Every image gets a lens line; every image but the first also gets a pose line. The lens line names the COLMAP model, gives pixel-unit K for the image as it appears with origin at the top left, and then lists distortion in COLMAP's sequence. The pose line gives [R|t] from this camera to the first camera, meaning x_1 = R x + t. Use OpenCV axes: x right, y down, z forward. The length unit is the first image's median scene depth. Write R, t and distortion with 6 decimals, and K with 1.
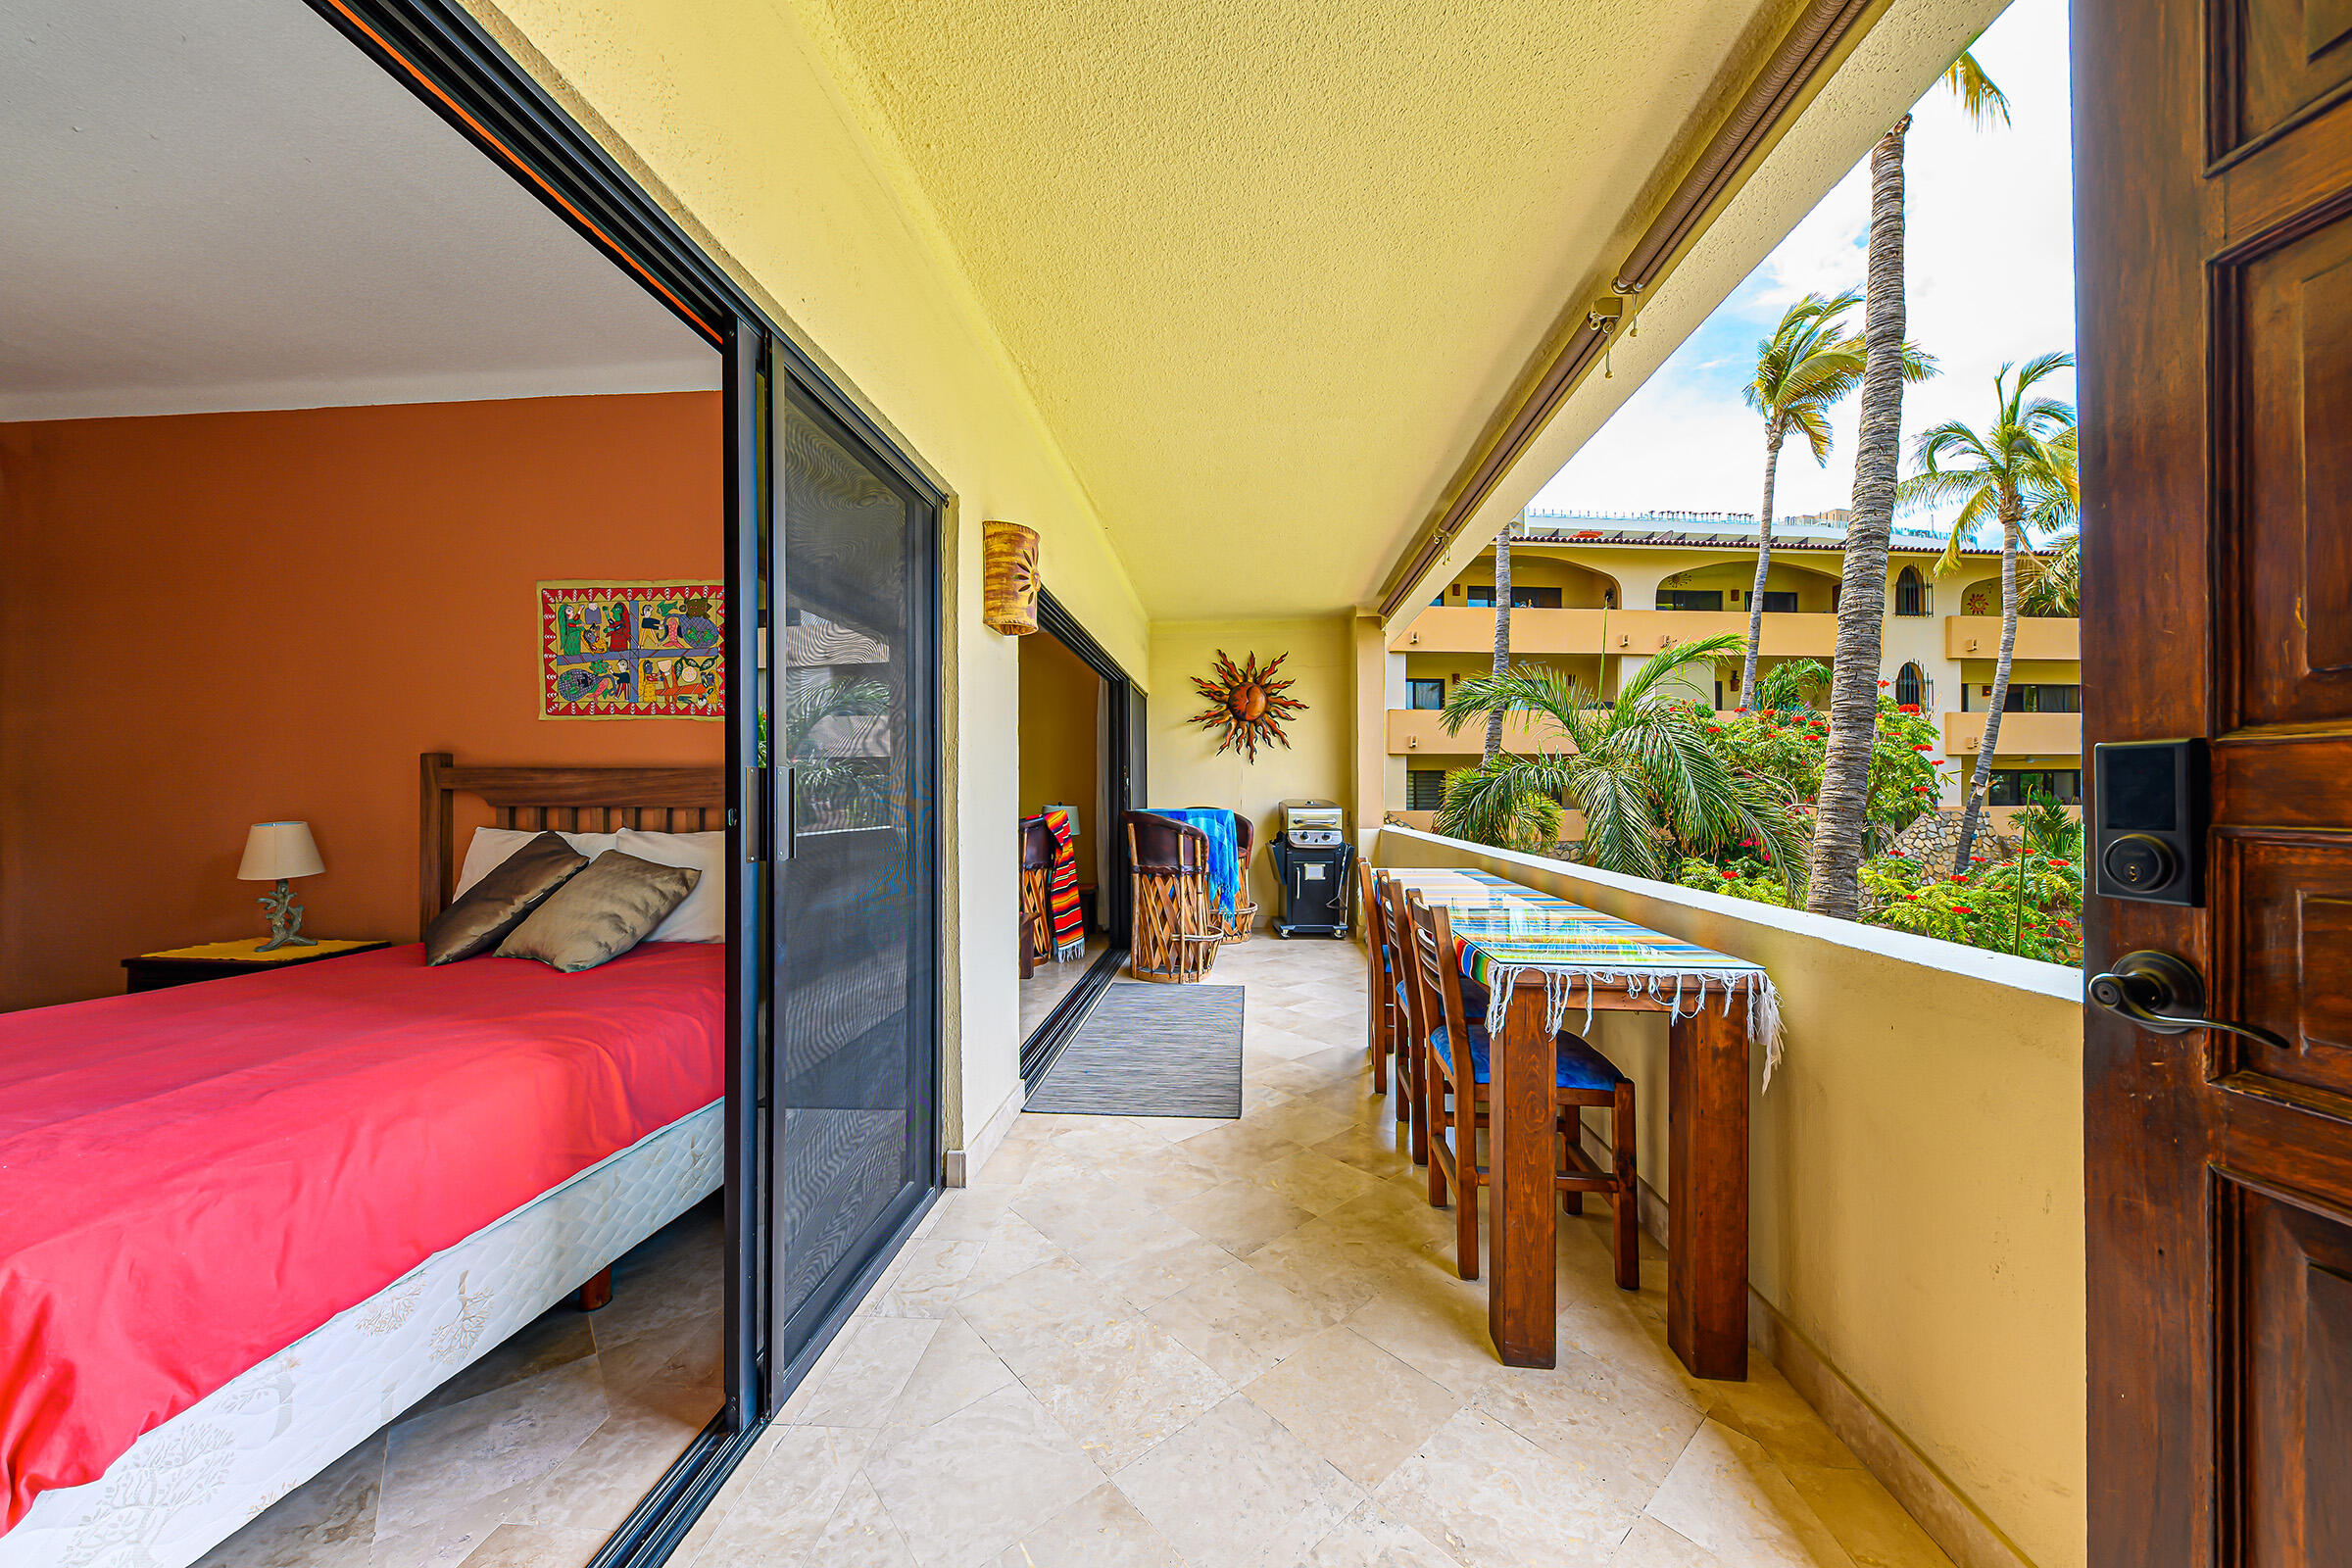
lens RADIAL K [[791.4, 0, 1213.1], [0, 791.4, 797.7], [0, 0, 1]] dist [0.000797, -0.004875]
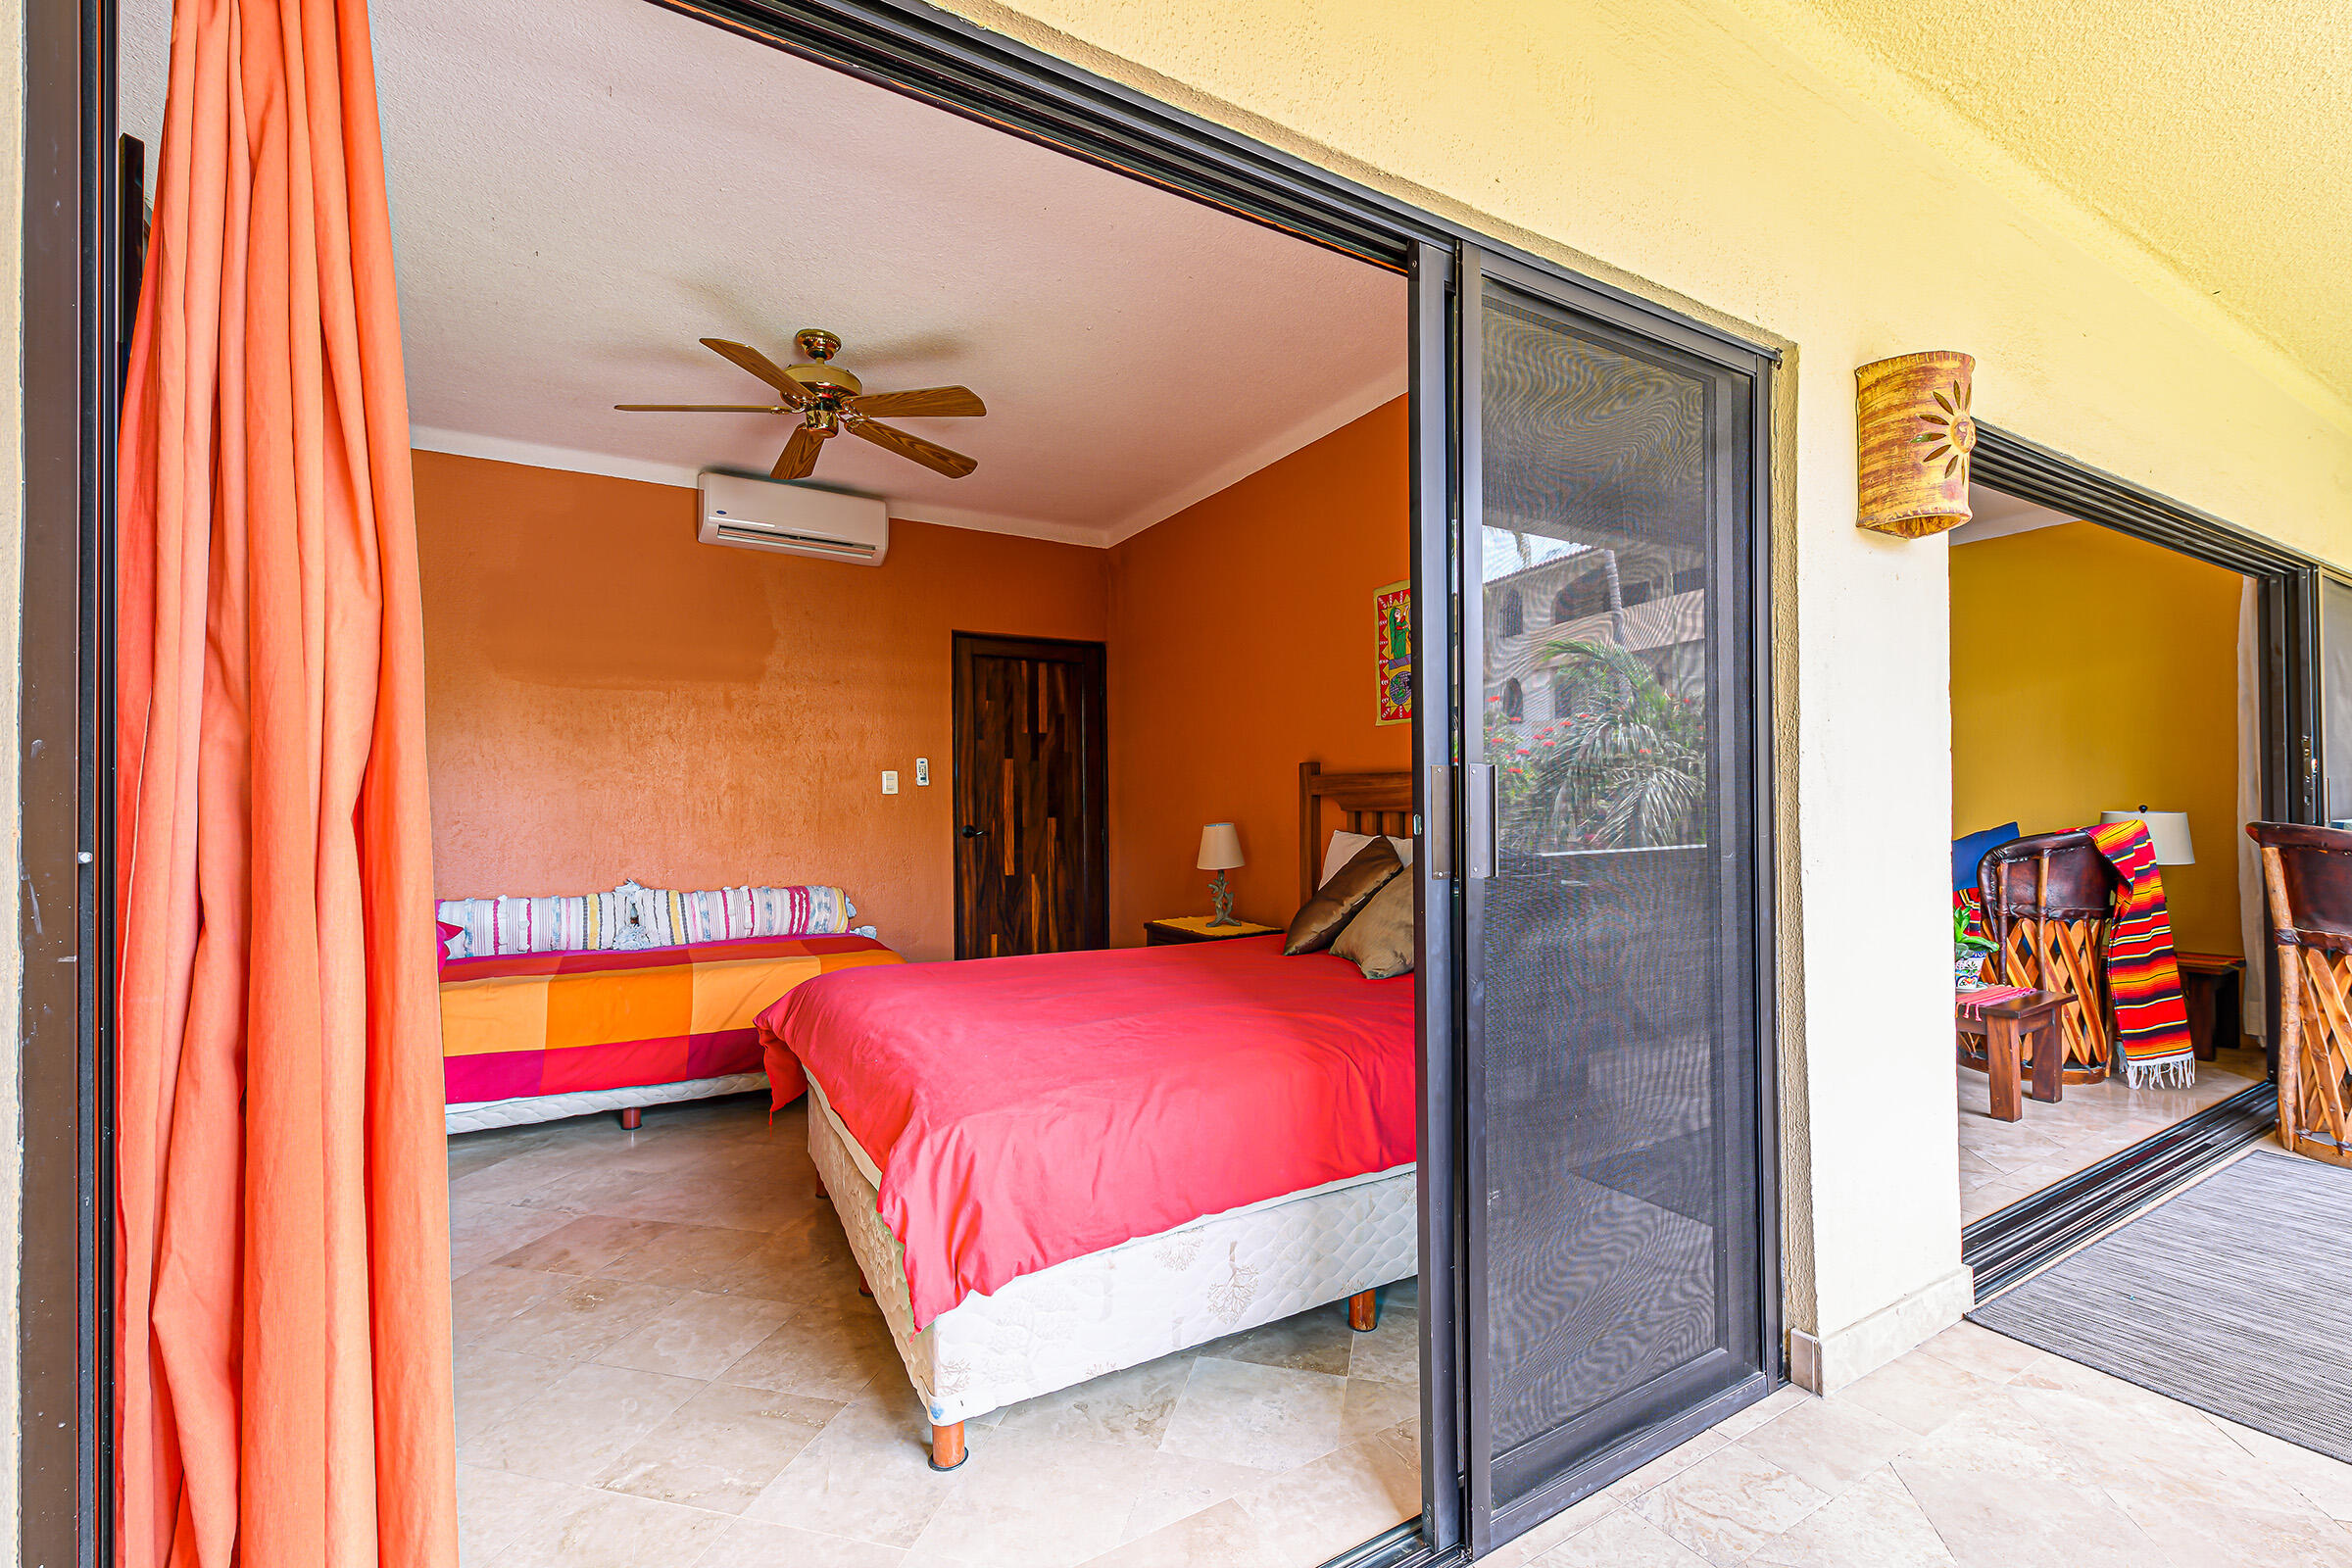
lens RADIAL K [[987.0, 0, 1185.9], [0, 987.0, 798.3], [0, 0, 1]] dist [0.000968, -0.000829]
pose [[0.546124, -0.007704, -0.837669, 0.080083], [0.006064, 0.999968, -0.005244, -0.000024], [0.837683, -0.002216, 0.546153, 0.106391]]
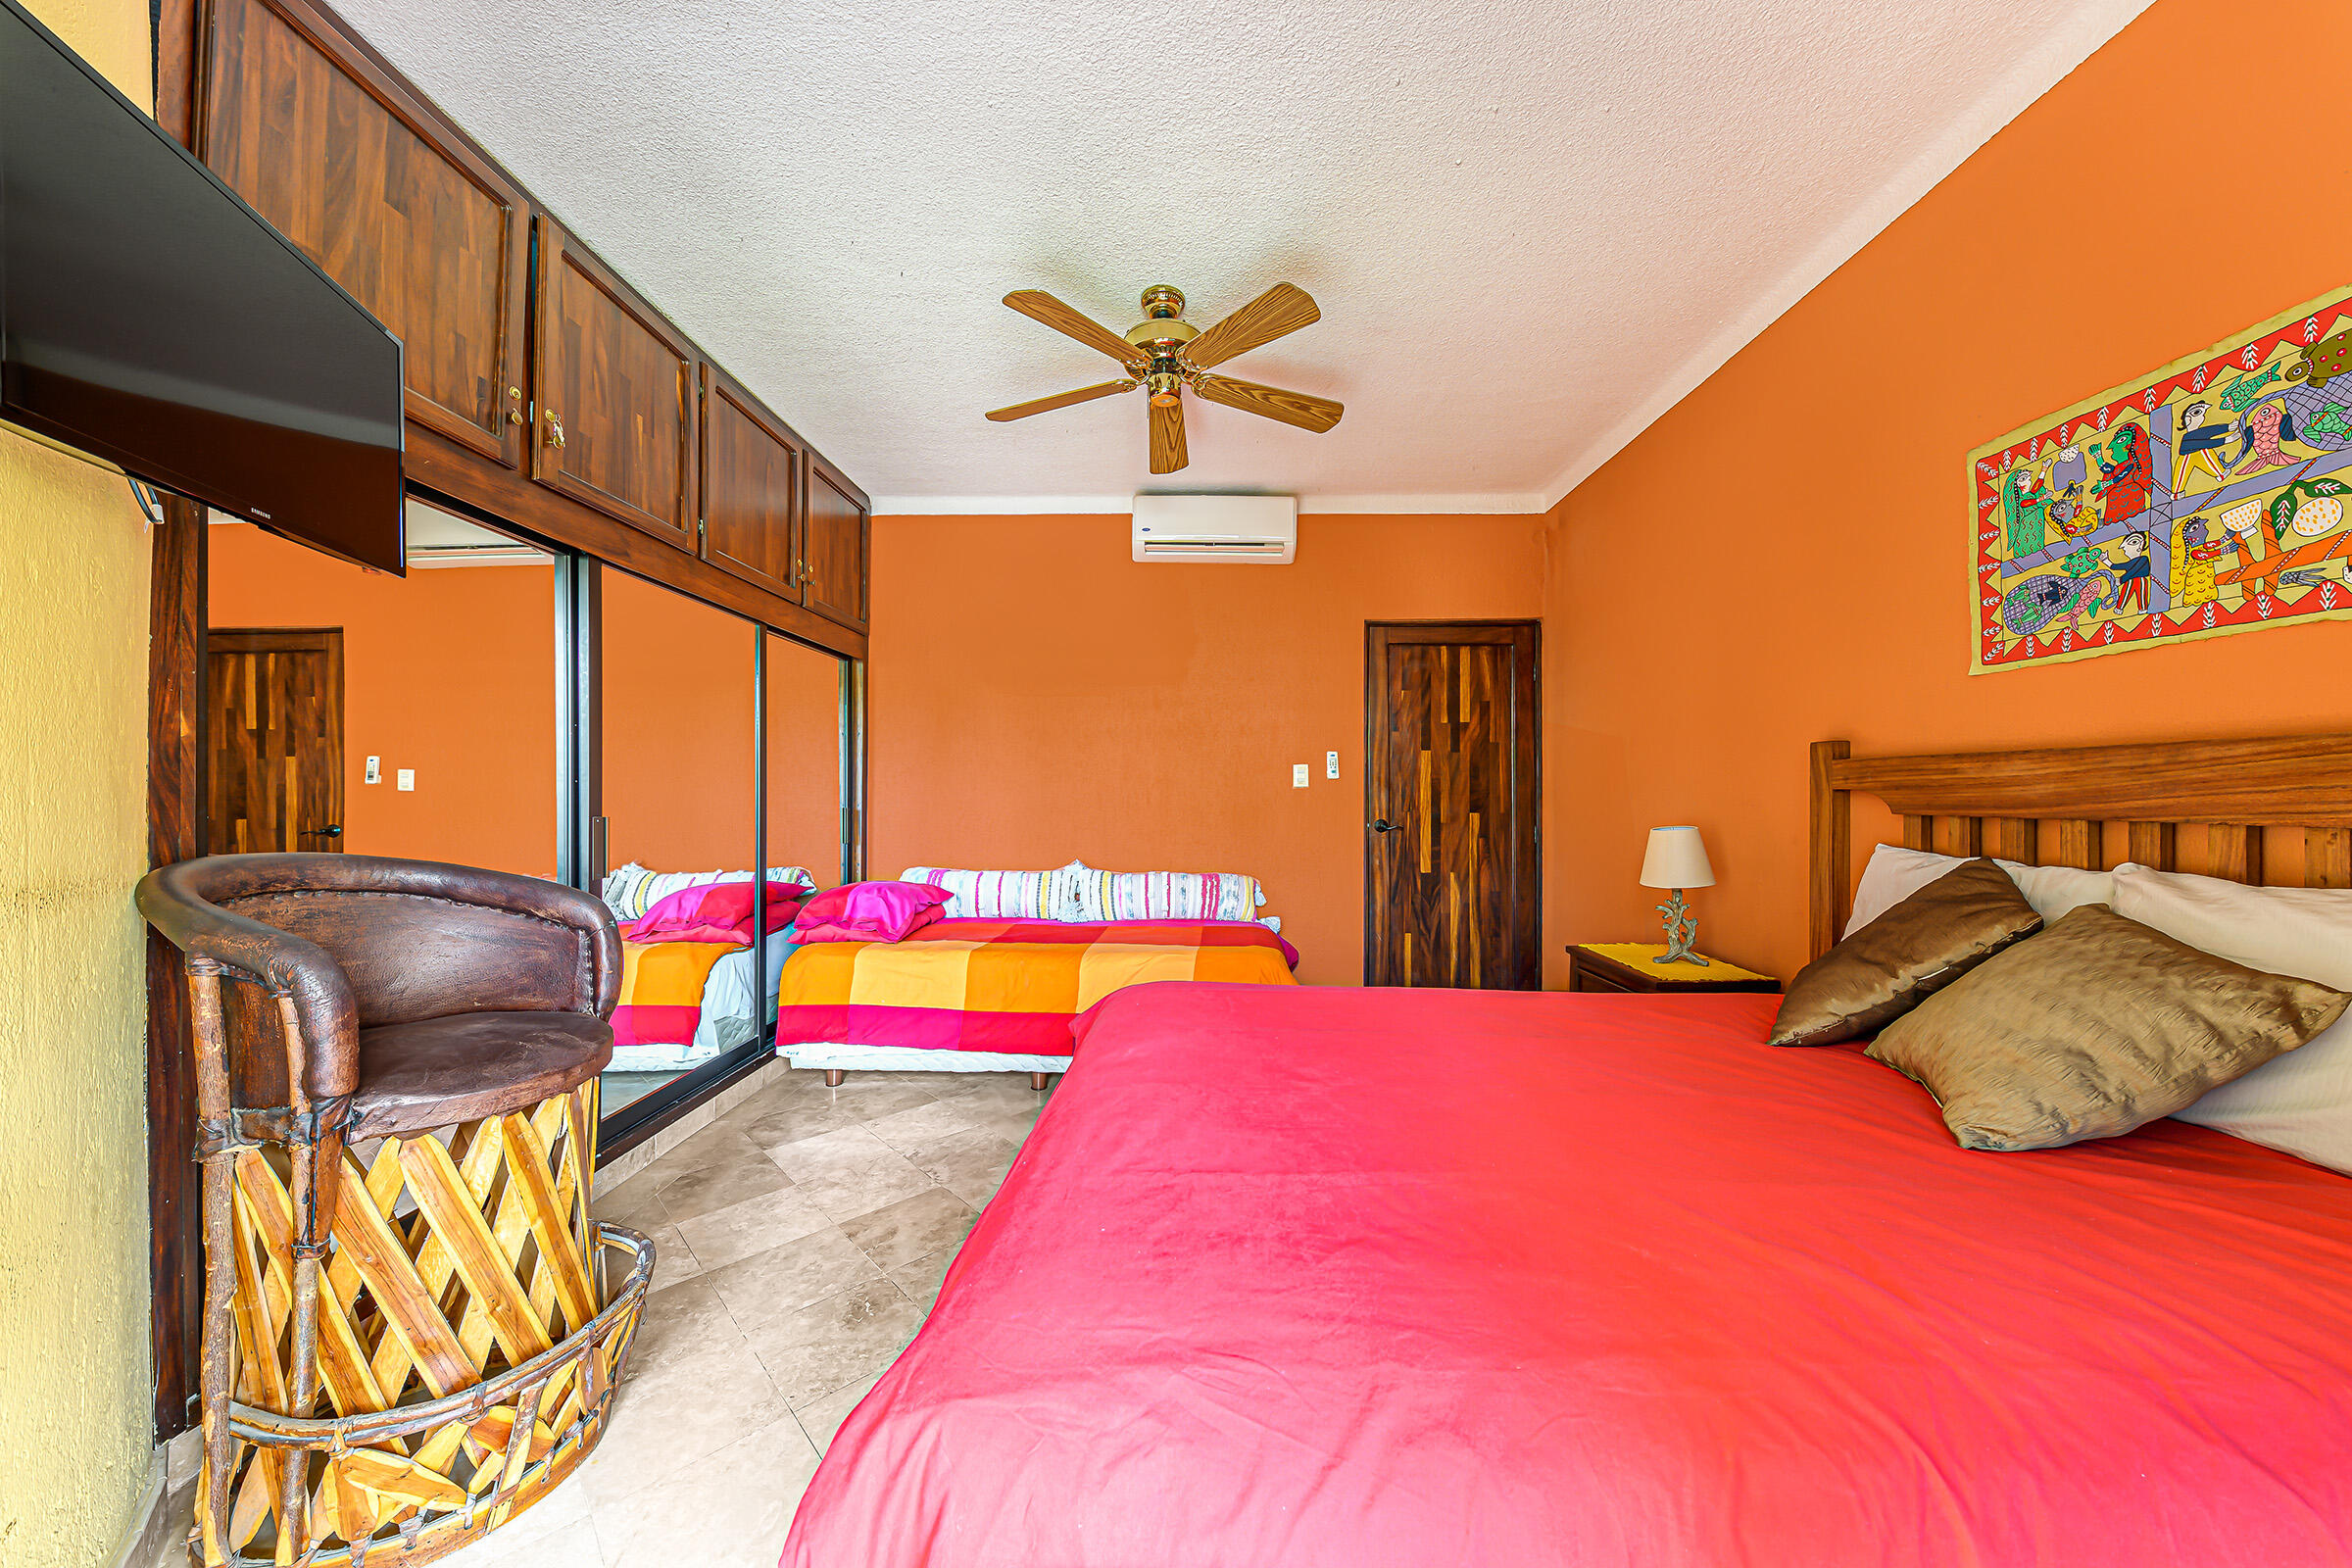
lens RADIAL K [[804.9, 0, 1178.8], [0, 804.9, 796.6], [0, 0, 1]] dist [0.016480, -0.005459]
pose [[0.020283, -0.000188, -0.999794, -0.242543], [-0.003355, 0.999994, -0.000256, -0.001812], [0.999789, 0.003360, 0.020283, 0.388769]]
